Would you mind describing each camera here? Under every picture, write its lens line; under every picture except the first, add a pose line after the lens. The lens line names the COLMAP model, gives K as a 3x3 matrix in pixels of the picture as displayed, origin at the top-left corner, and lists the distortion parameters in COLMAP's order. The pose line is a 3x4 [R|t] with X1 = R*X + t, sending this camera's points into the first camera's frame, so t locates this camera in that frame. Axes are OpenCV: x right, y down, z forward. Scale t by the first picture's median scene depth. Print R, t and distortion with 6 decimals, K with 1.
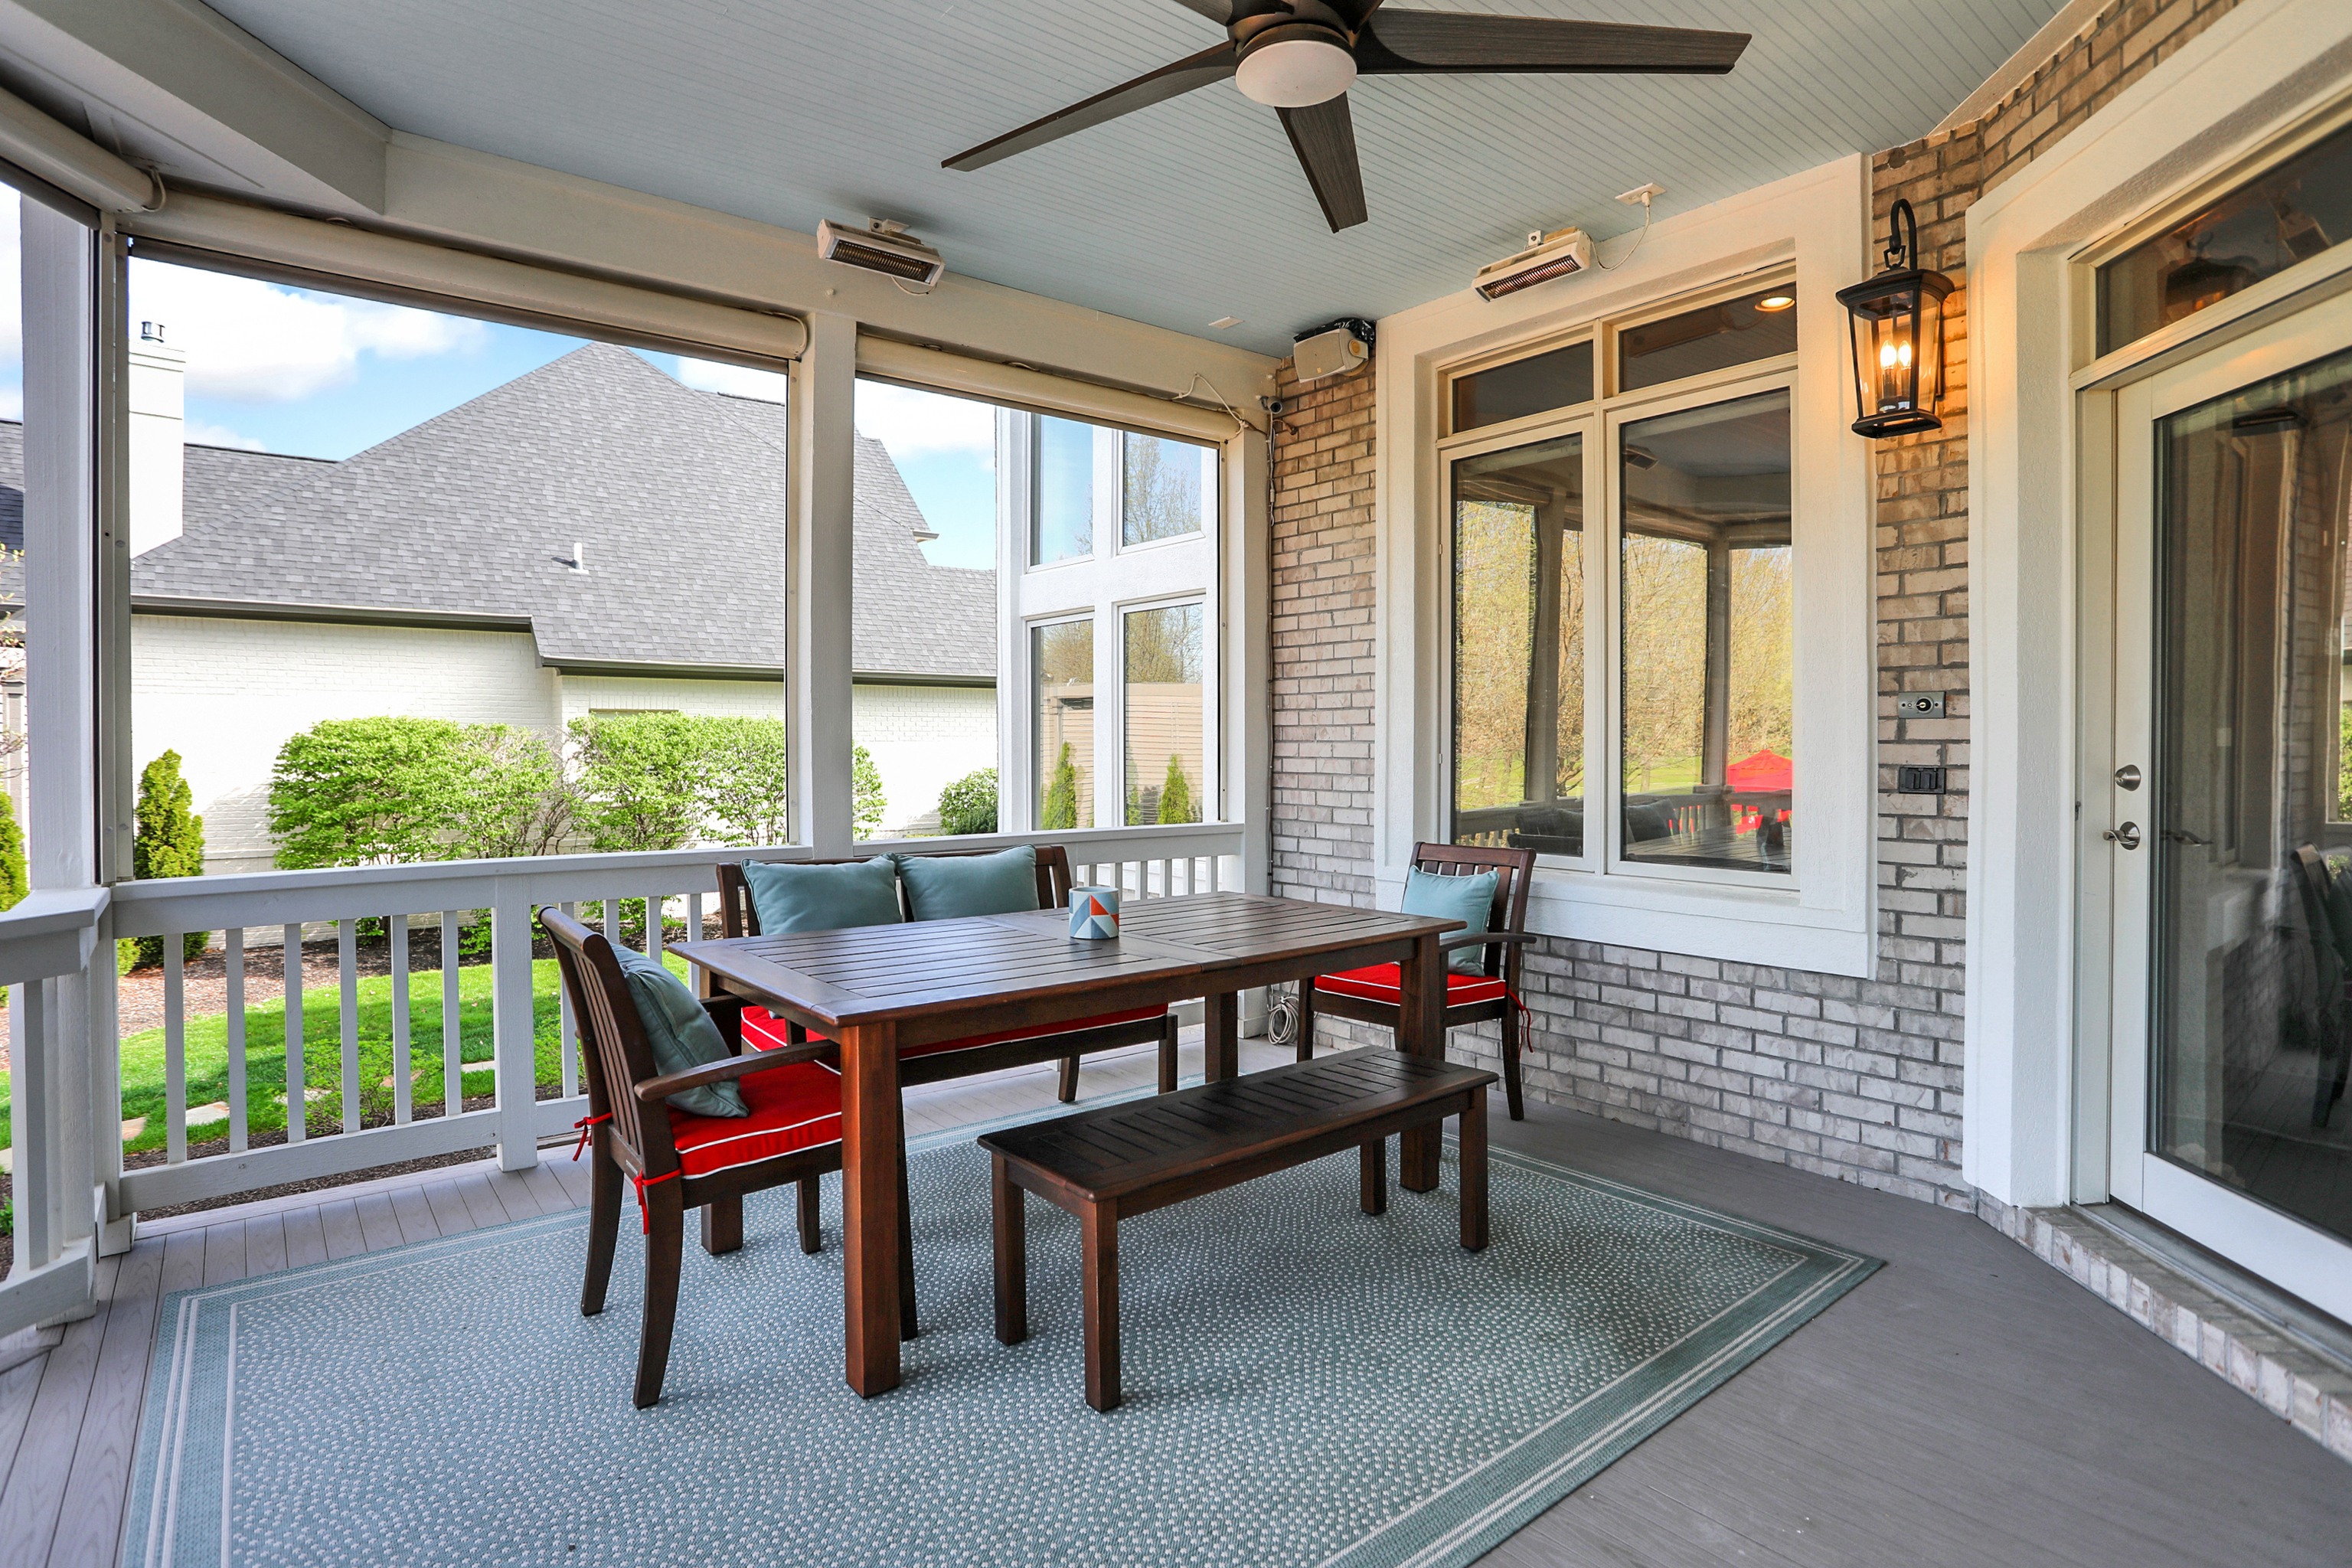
lens RADIAL K [[1196.1, 0, 1194.7], [0, 1196.1, 748.0], [0, 0, 1]] dist [-0.102615, 0.038912]
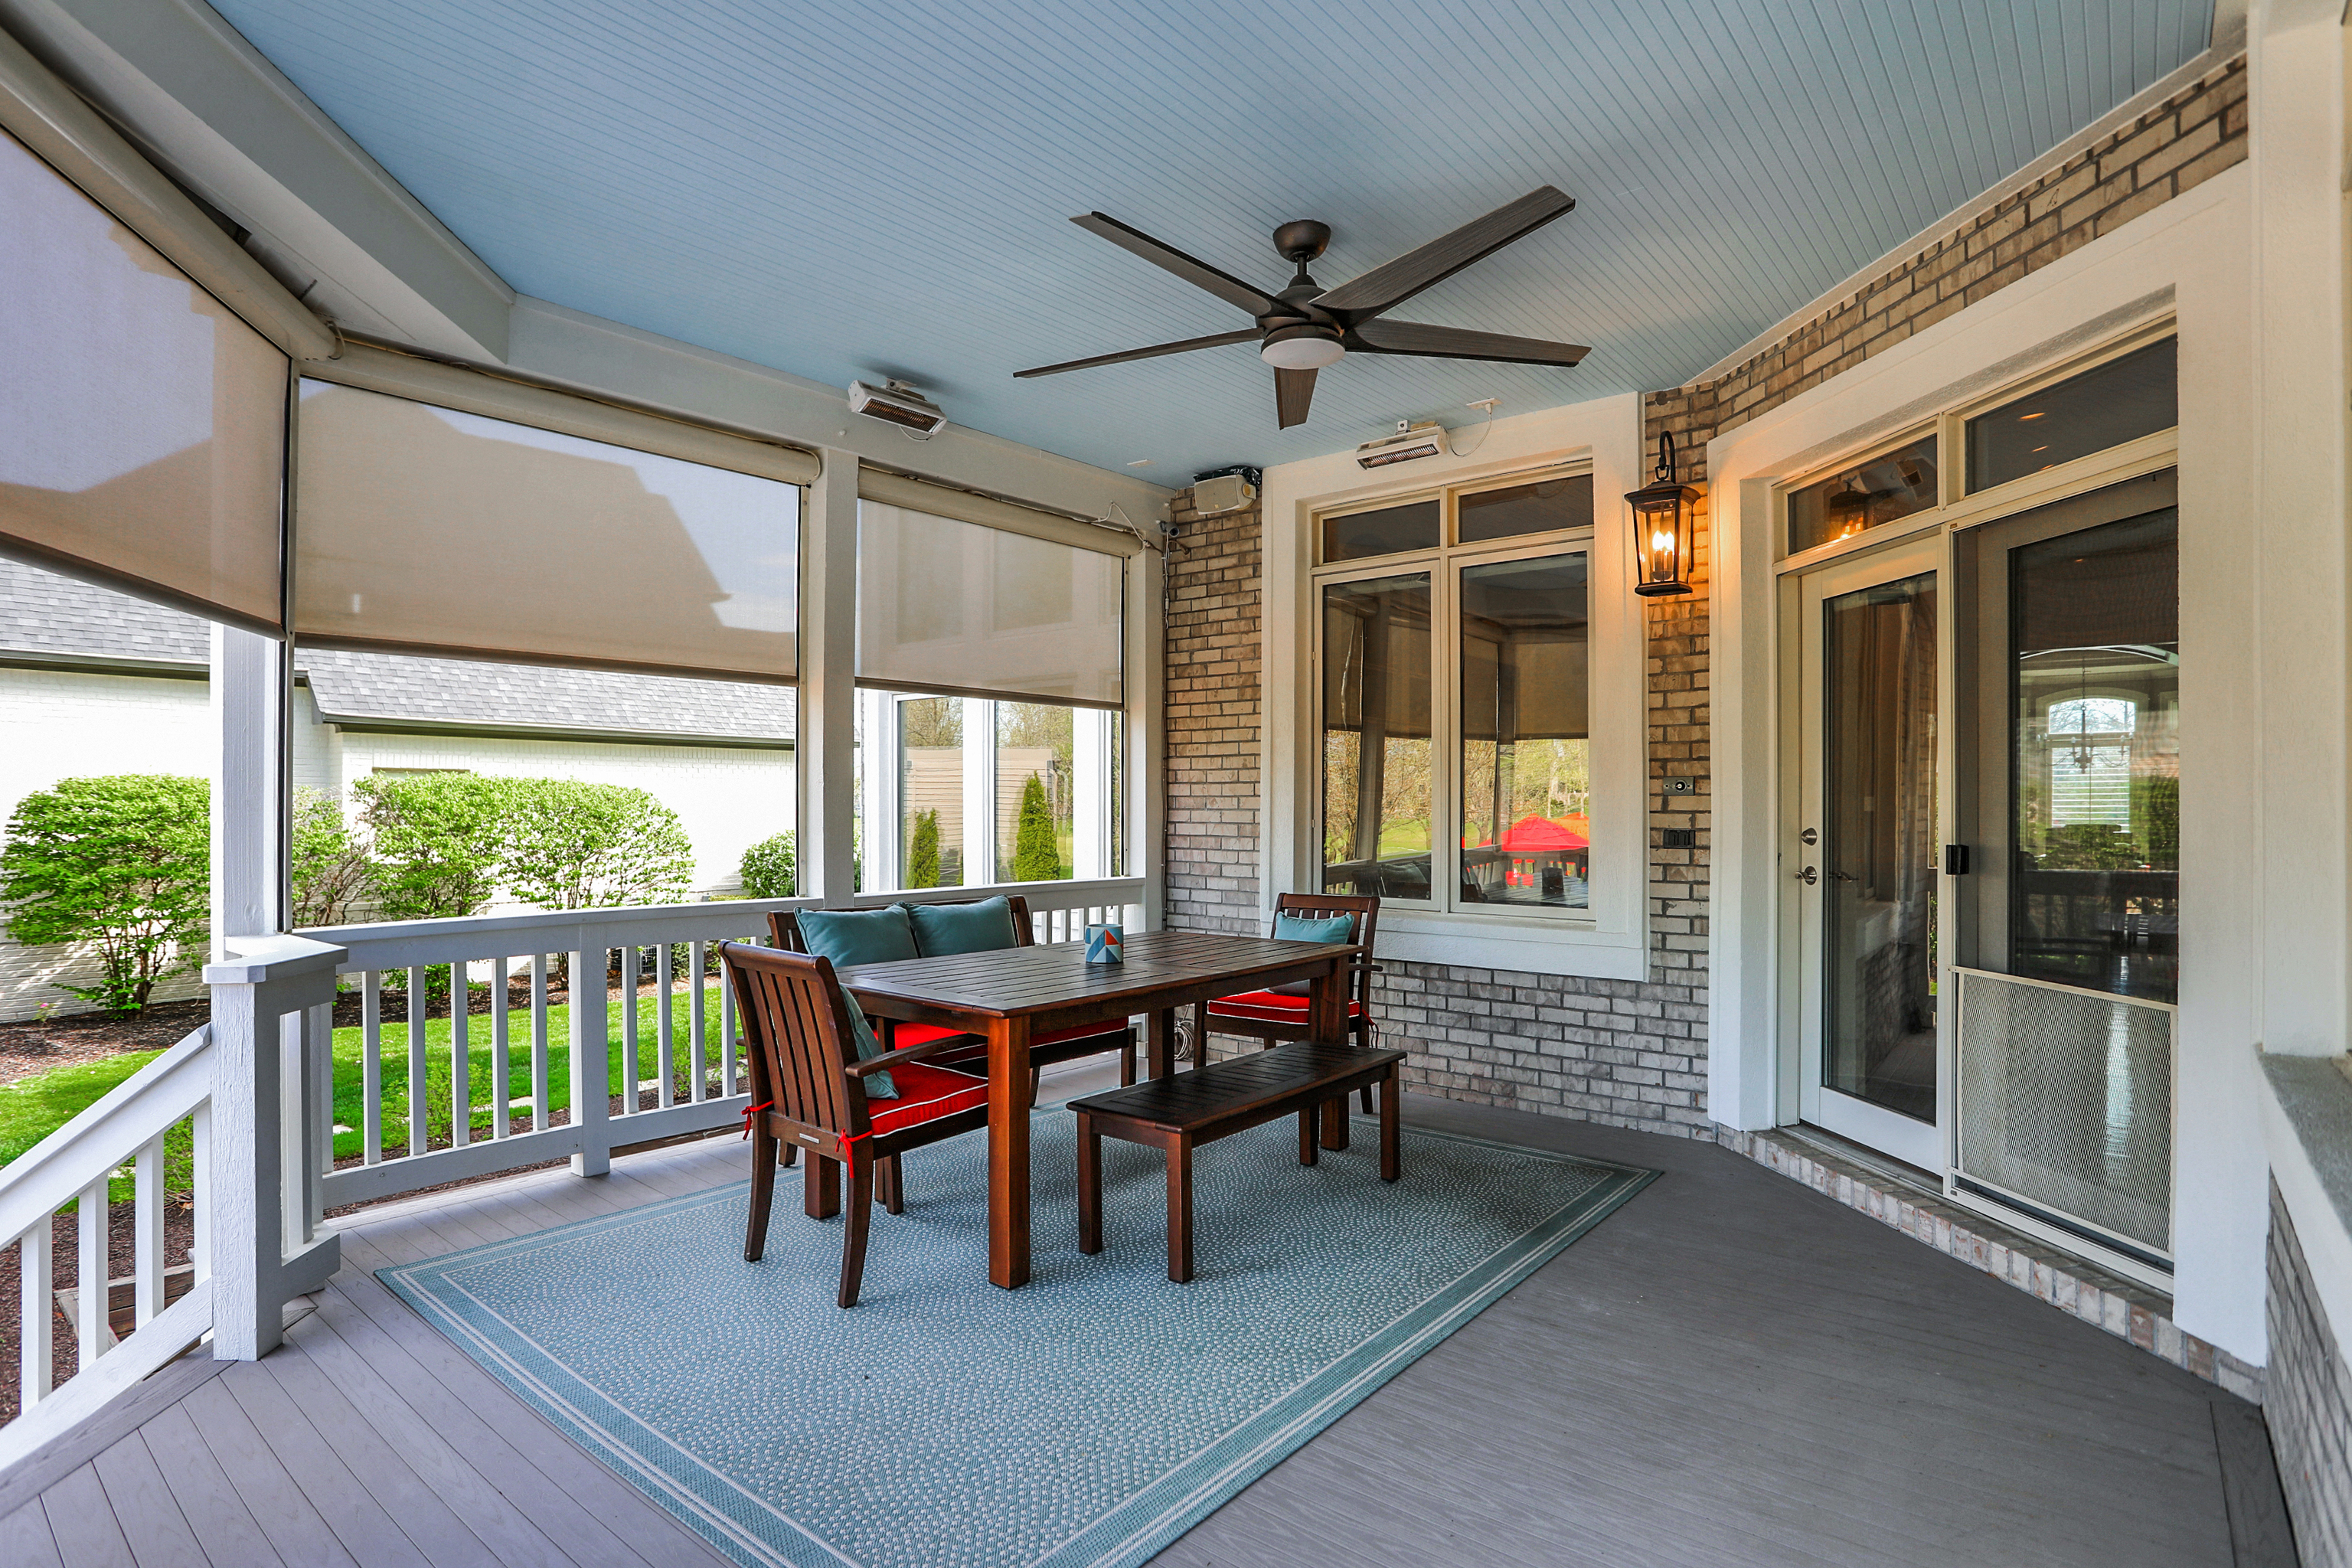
lens RADIAL K [[1201.4, 0, 1176.0], [0, 1201.4, 784.0], [0, 0, 1]] dist [-0.154385, 0.088977]
pose [[0.981183, 0.006540, 0.192971, -0.248908], [-0.002484, 0.999771, -0.021252, -0.007619], [-0.193065, 0.020373, 0.980974, -0.285531]]
